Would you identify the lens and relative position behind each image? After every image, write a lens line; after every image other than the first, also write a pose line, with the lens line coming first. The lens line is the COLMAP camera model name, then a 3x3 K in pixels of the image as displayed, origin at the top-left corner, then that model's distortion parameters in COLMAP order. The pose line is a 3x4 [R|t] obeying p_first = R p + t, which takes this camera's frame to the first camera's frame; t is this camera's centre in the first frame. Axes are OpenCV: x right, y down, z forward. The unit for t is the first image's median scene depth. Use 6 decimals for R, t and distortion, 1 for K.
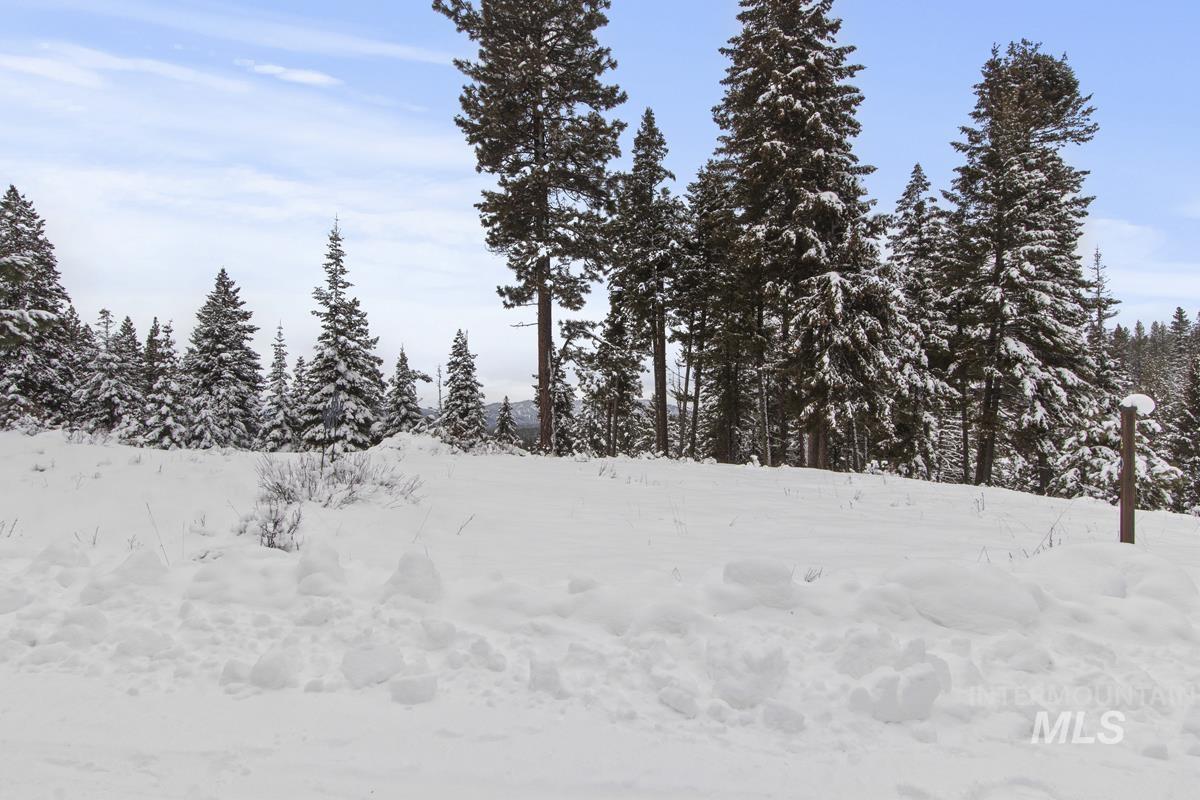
lens RADIAL K [[697.1, 0, 600.0], [0, 697.1, 400.0], [0, 0, 1]] dist [0.003913, -0.000593]
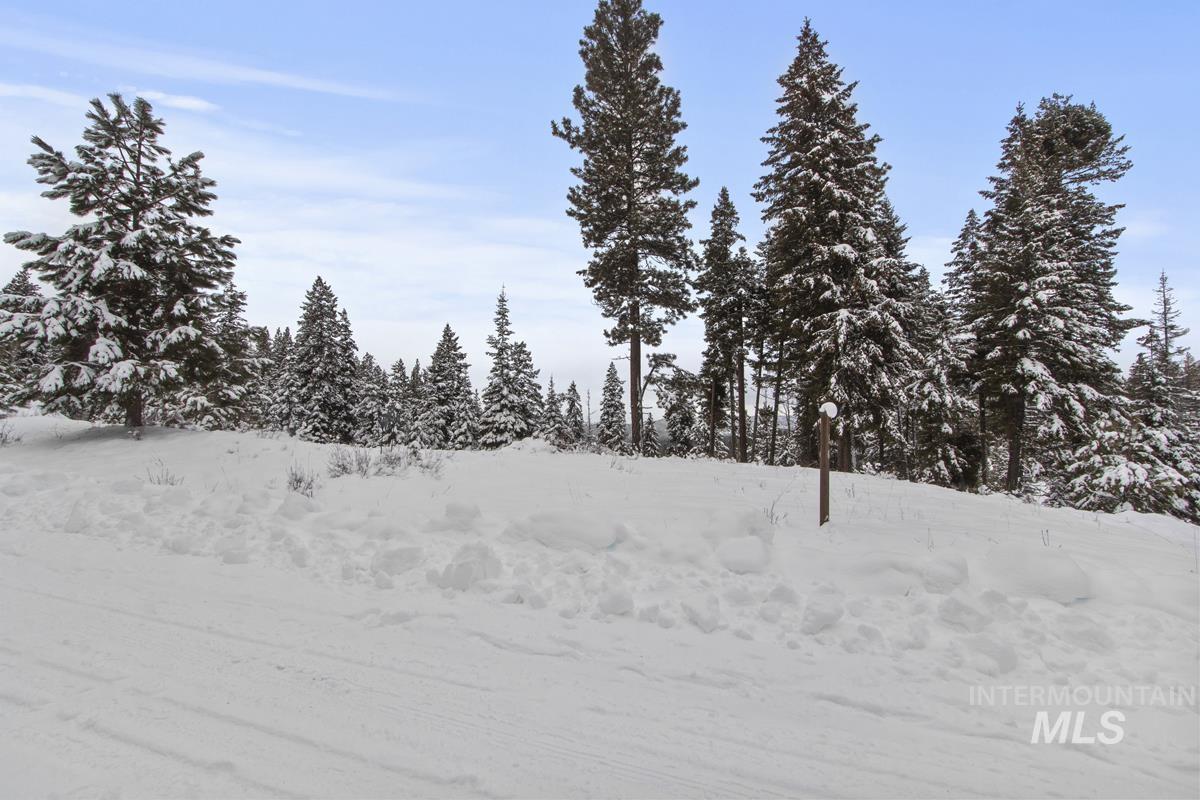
lens RADIAL K [[545.0, 0, 603.1], [0, 545.0, 402.7], [0, 0, 1]] dist [0.004665, -0.000097]
pose [[0.970819, -0.006833, -0.239715, 0.111543], [0.000992, 0.999700, -0.024480, 0.003218], [0.239810, 0.023528, 0.970535, -0.022514]]
